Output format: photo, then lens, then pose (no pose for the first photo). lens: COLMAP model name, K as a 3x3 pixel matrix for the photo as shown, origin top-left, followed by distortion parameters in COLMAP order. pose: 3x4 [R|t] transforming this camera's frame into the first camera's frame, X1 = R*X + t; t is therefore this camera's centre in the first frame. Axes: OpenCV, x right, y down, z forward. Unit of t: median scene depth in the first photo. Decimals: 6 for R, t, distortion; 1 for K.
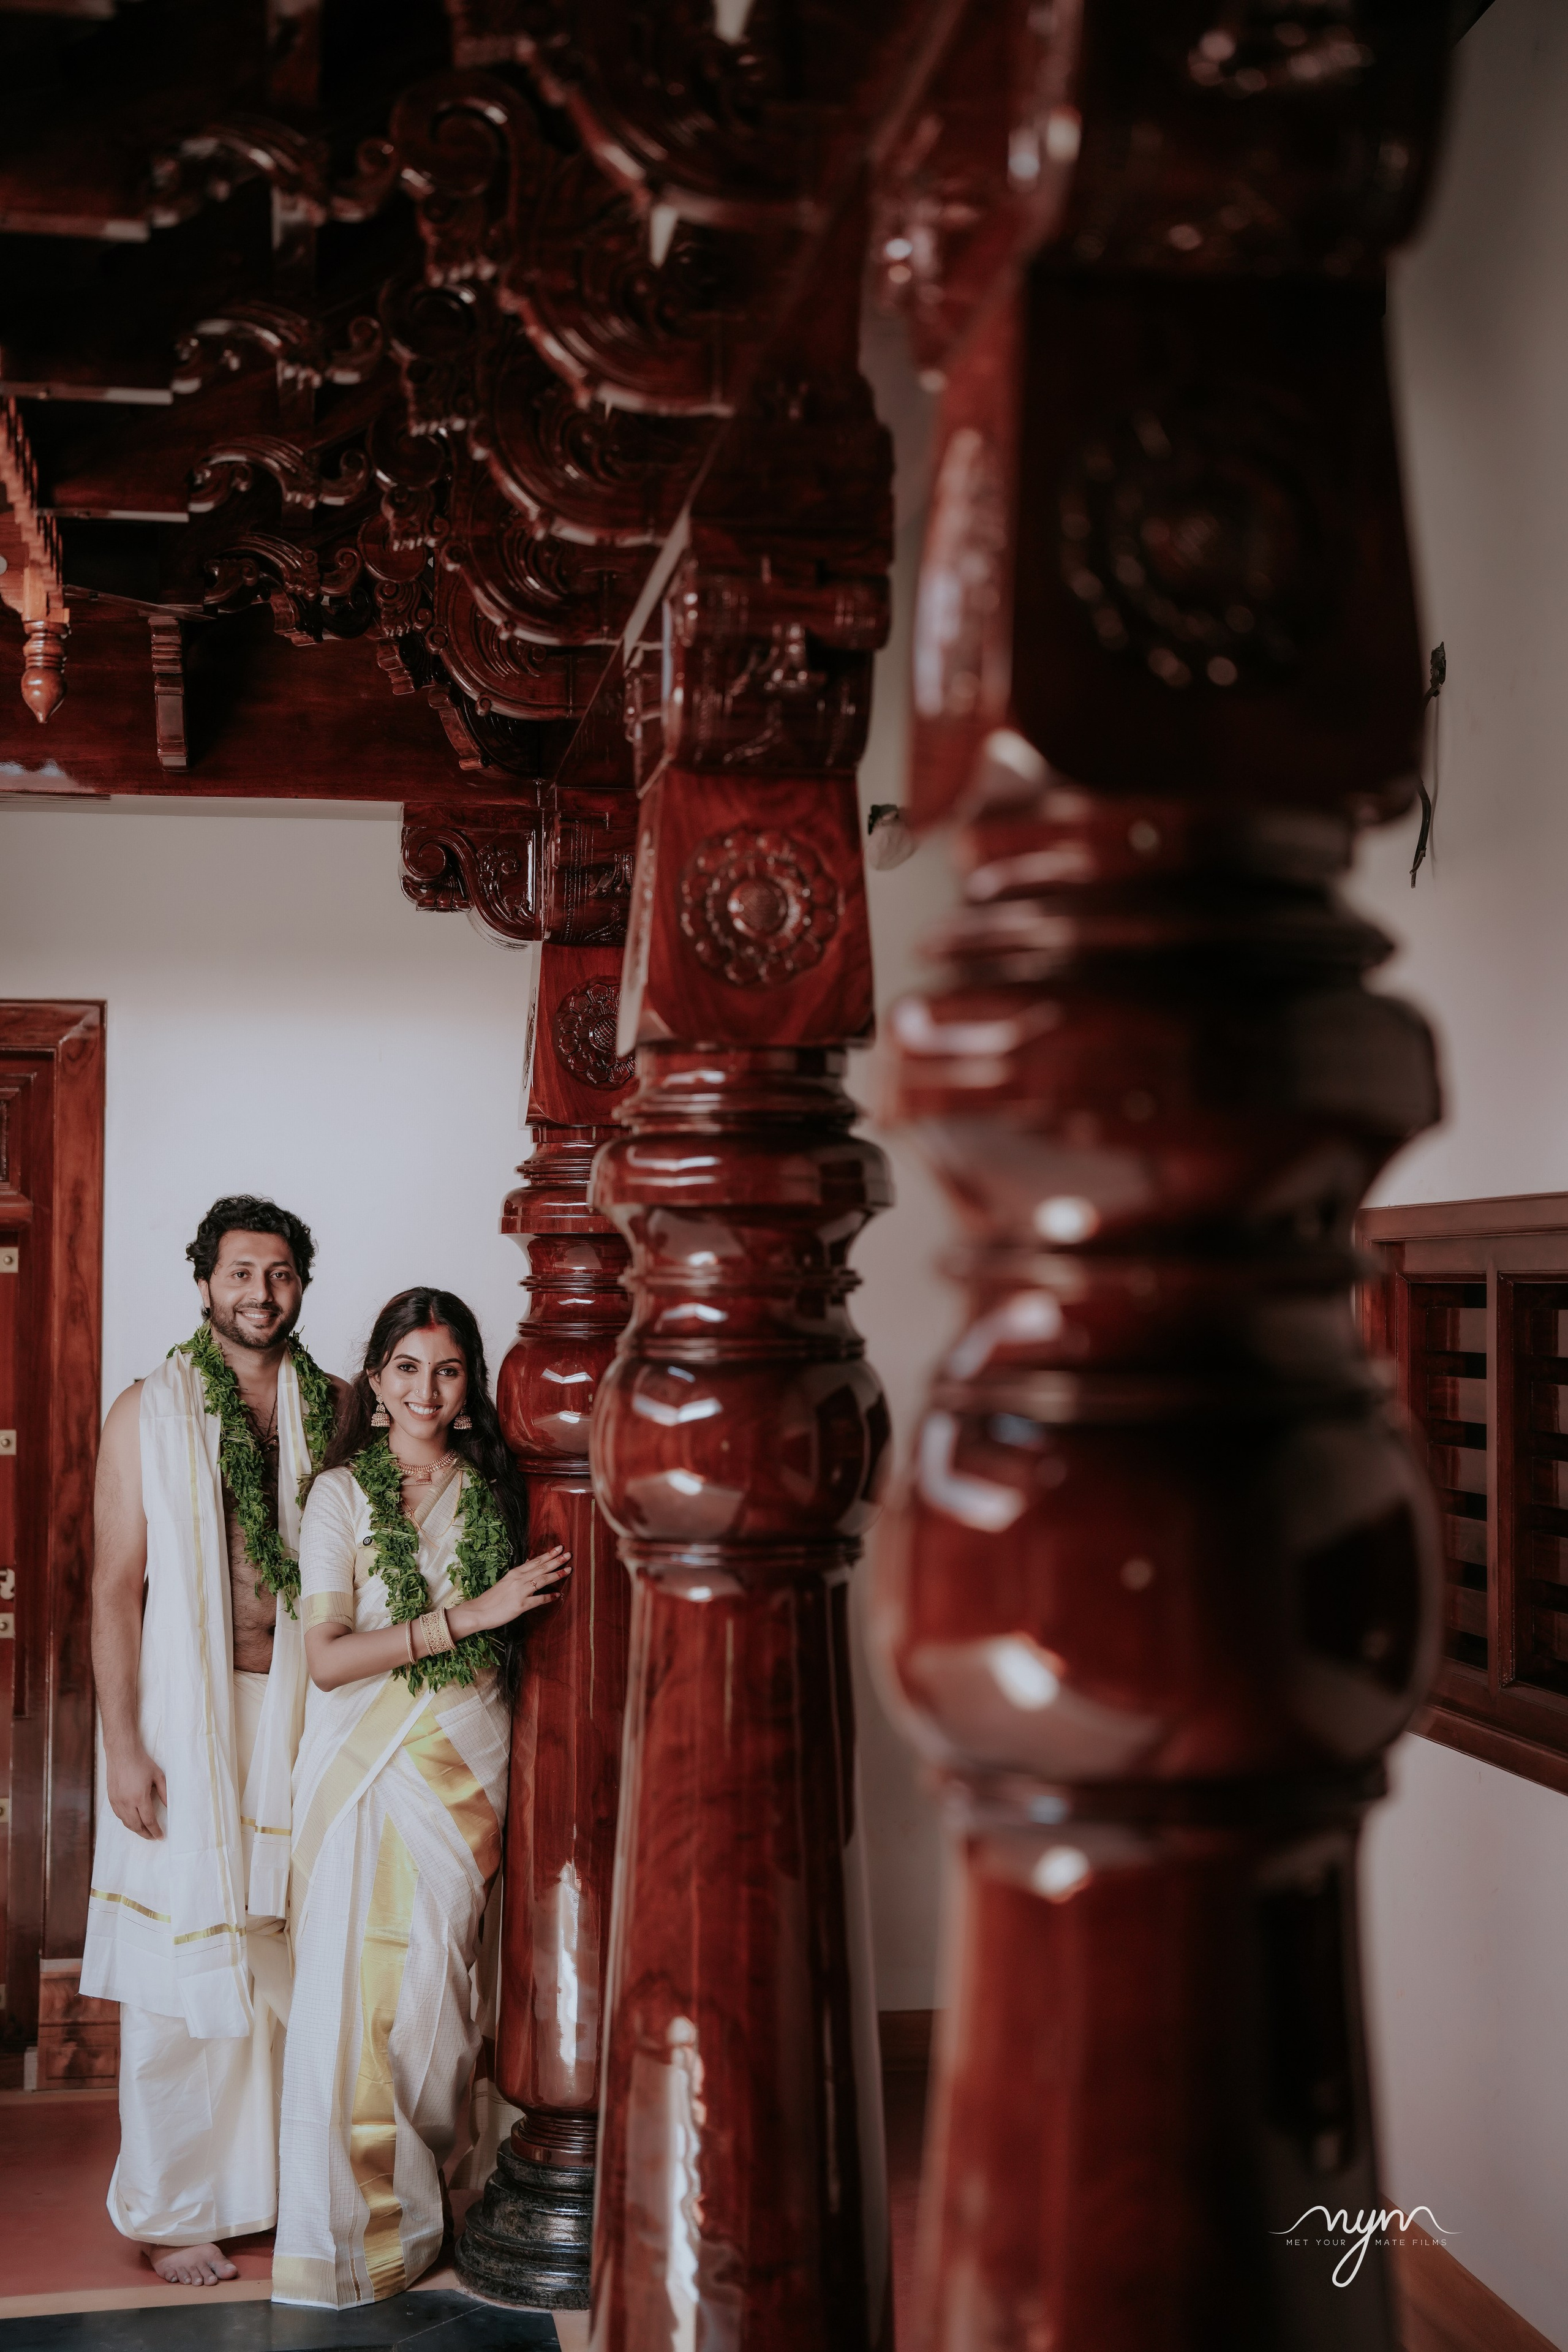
lens RADIAL K [[3143.2, 0, 761.4], [0, 3143.2, 1162.5], [0, 0, 1]] dist [-0.027067, 0.000000]
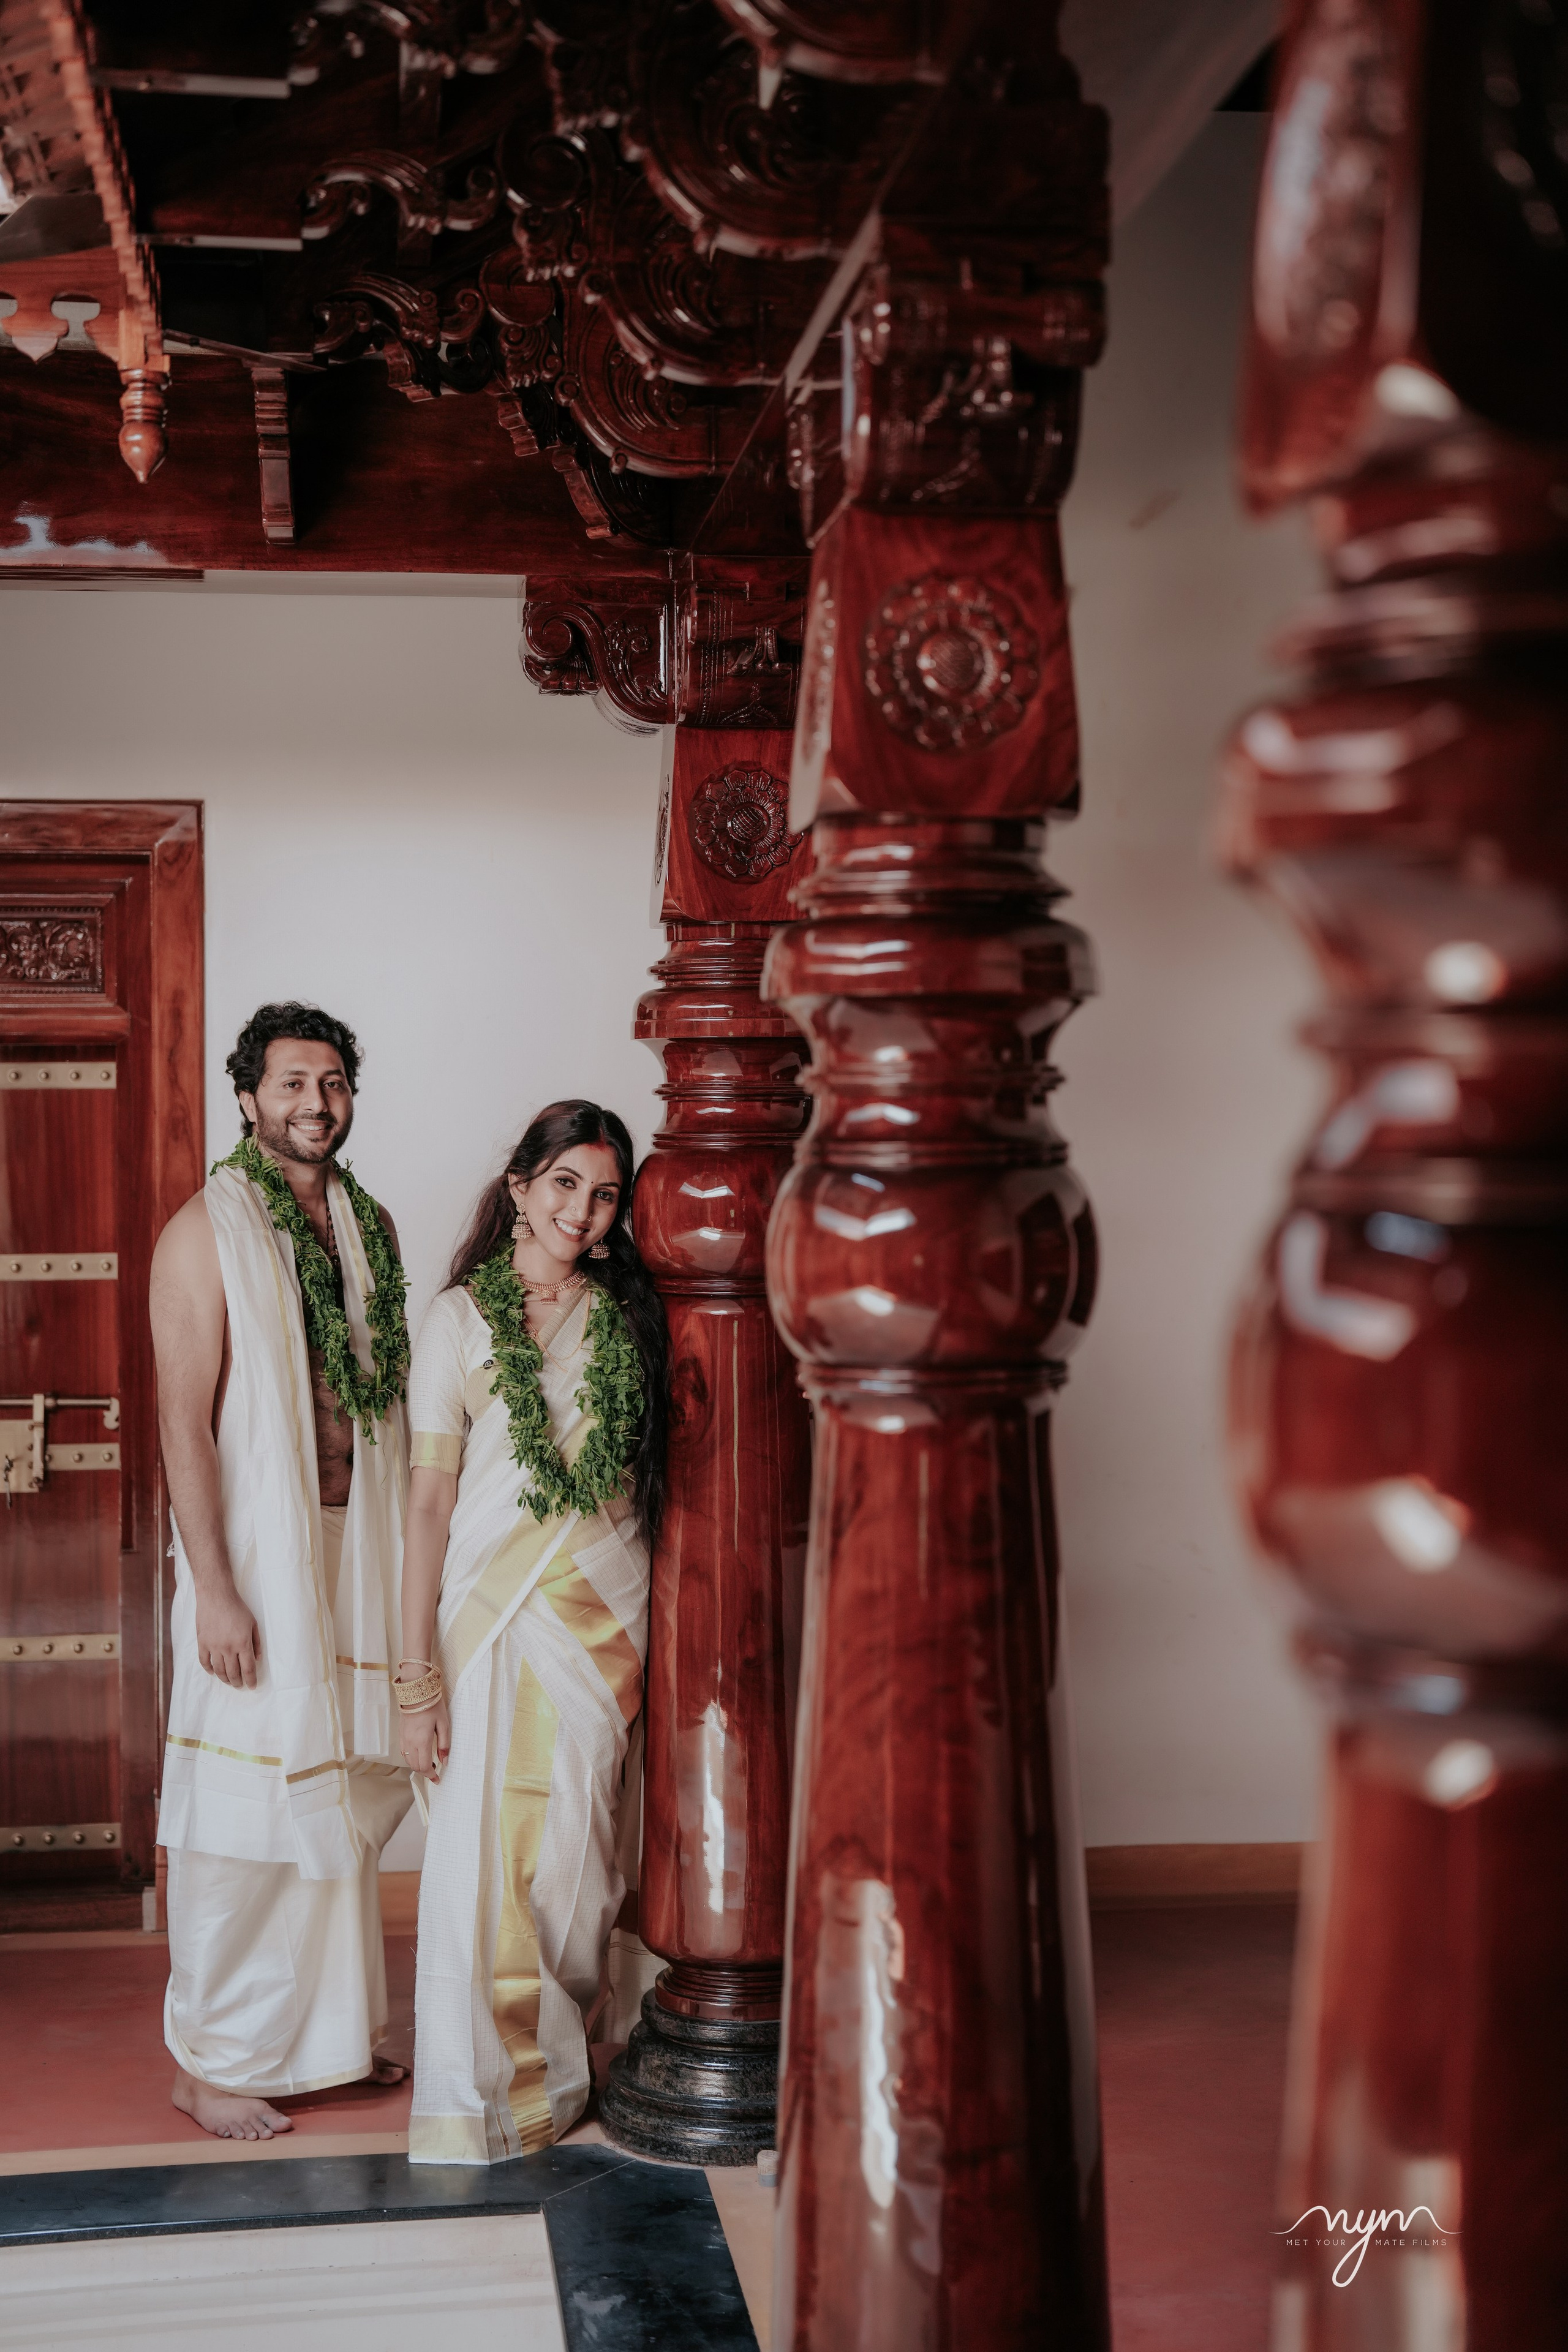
lens RADIAL K [[3143.2, 0, 779.4], [0, 3143.2, 1166.8], [0, 0, 1]] dist [-0.027067, 0.000000]
pose [[0.999805, -0.007603, -0.018213, -0.025163], [0.008648, 0.998278, 0.058021, 0.007308], [0.017741, -0.058168, 0.998149, 0.069699]]
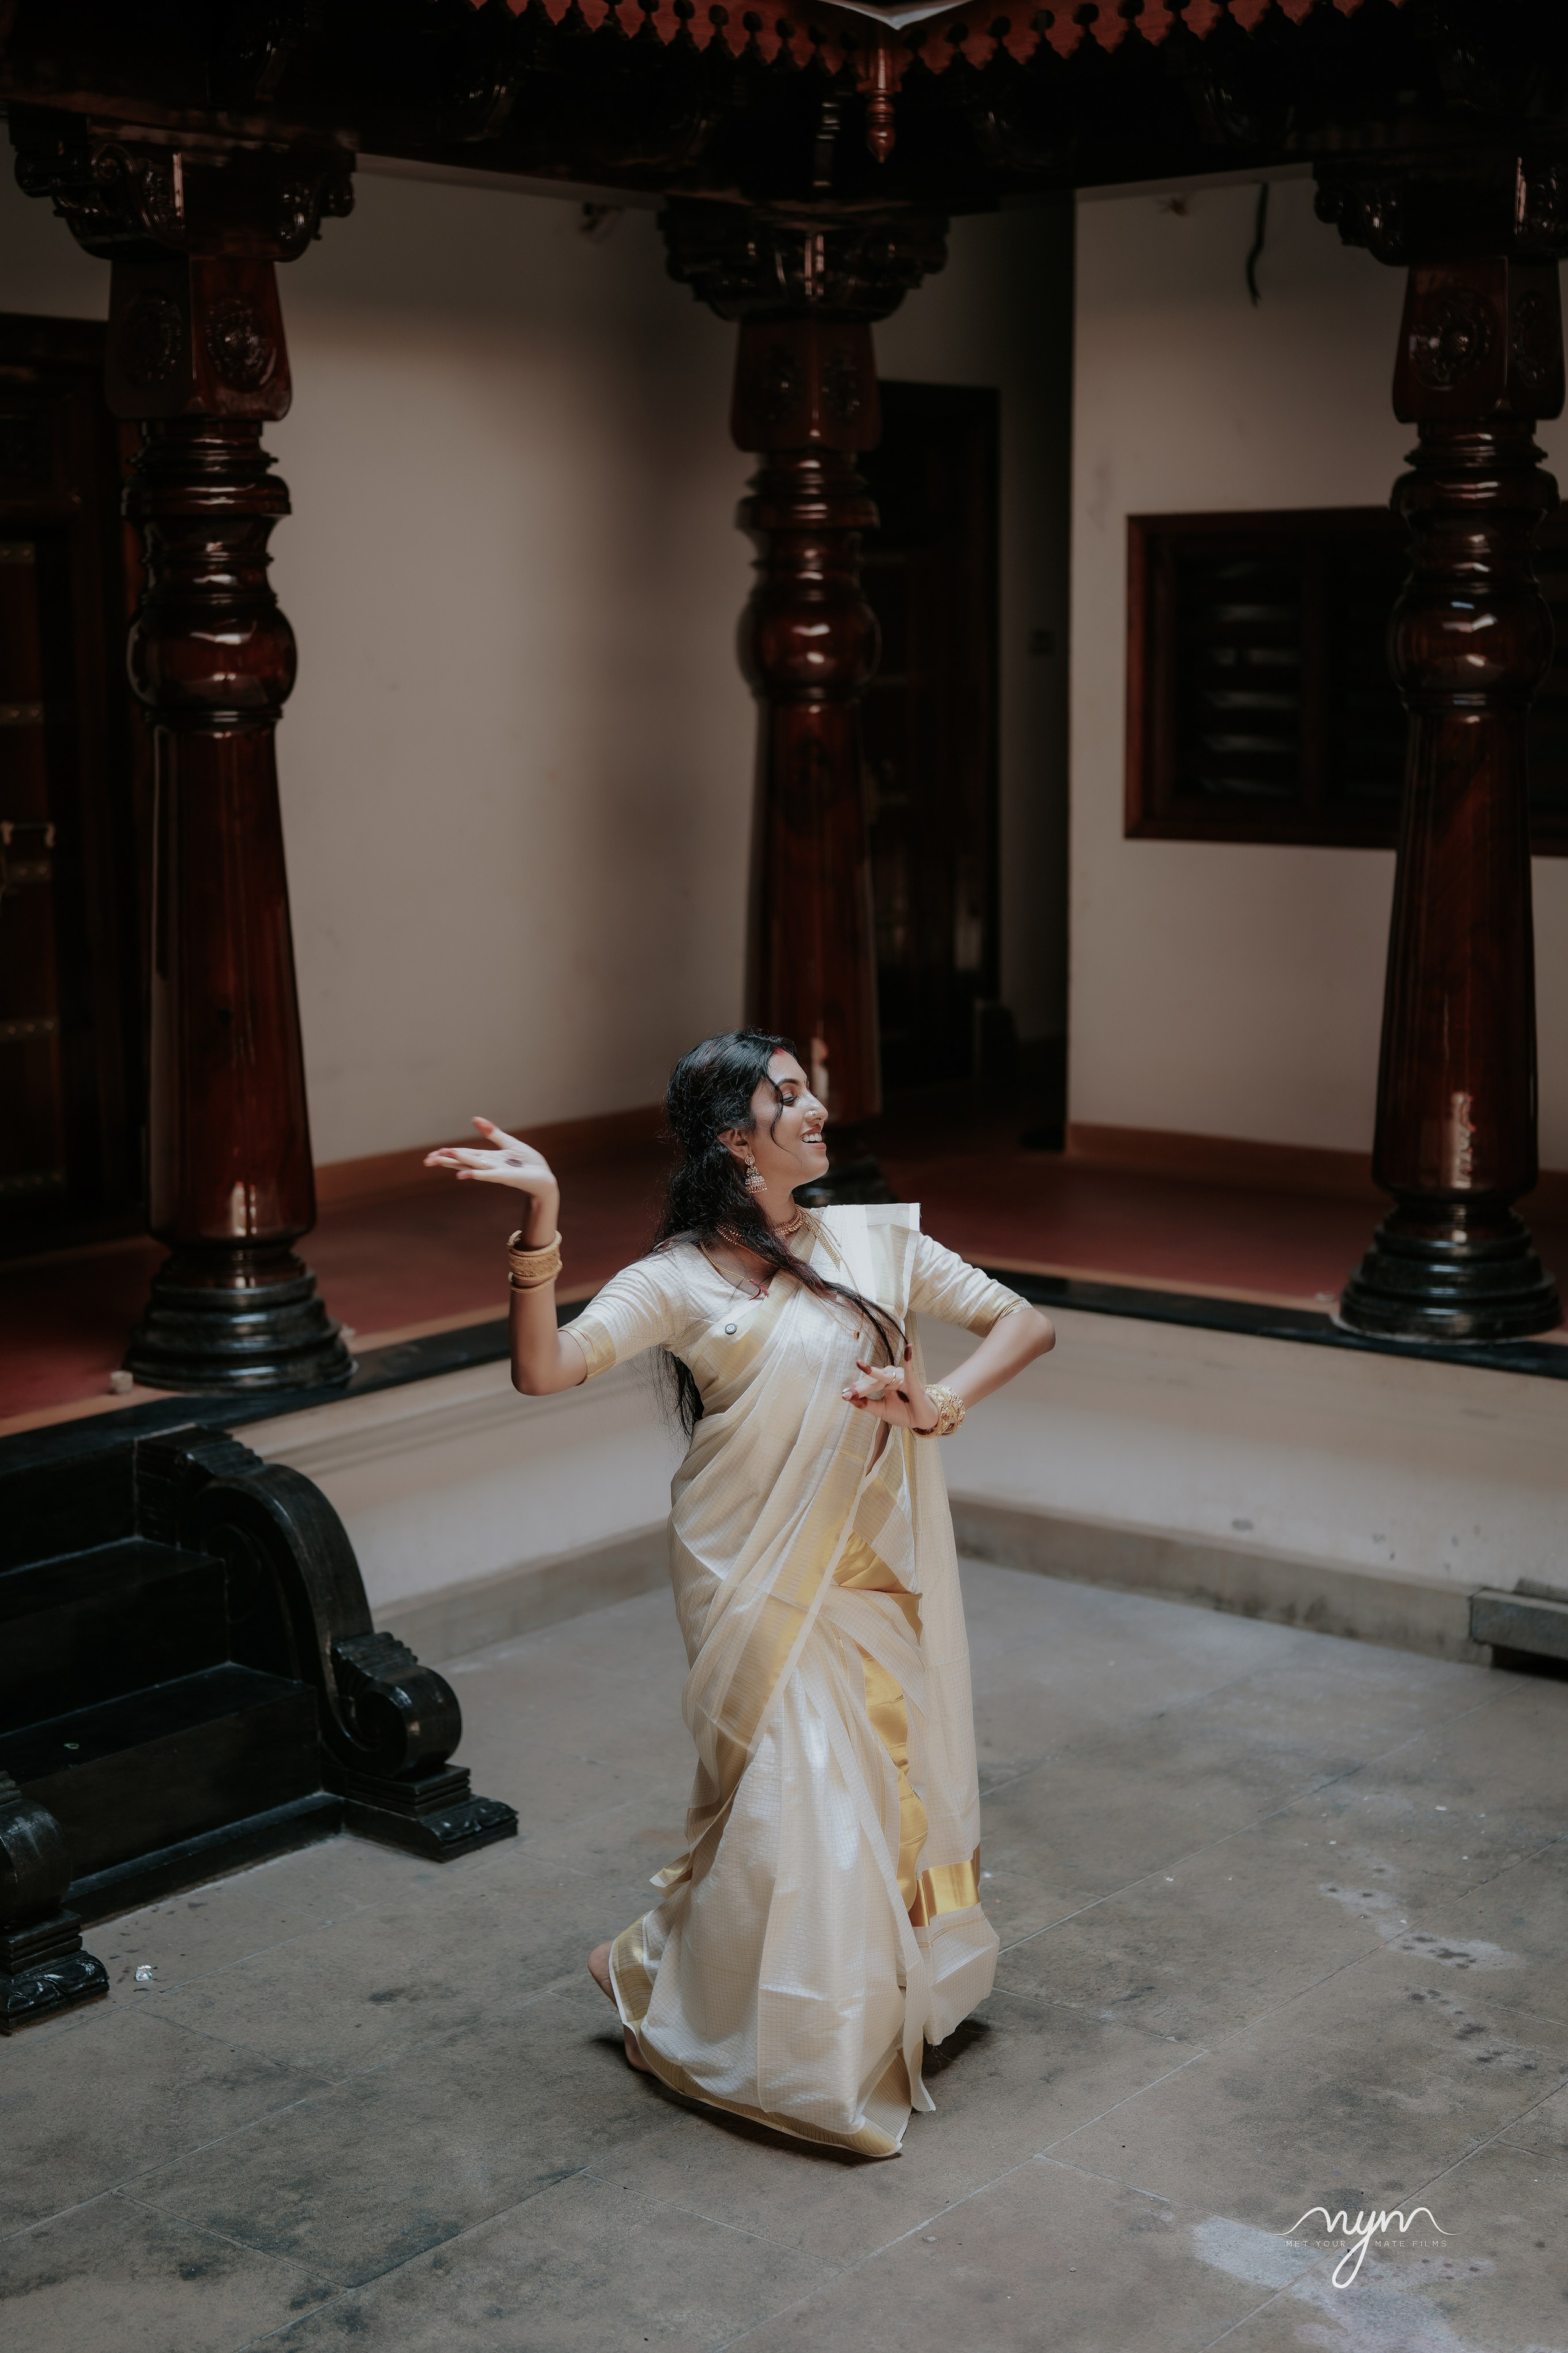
lens RADIAL K [[3144.3, 0, 792.2], [0, 3144.3, 1183.9], [0, 0, 1]] dist [-0.027067, 0.000000]
pose [[0.709185, -0.137983, 0.691388, -1.196202], [-0.015577, 0.977355, 0.211033, 0.013733], [-0.704850, -0.160431, 0.690976, -0.040399]]
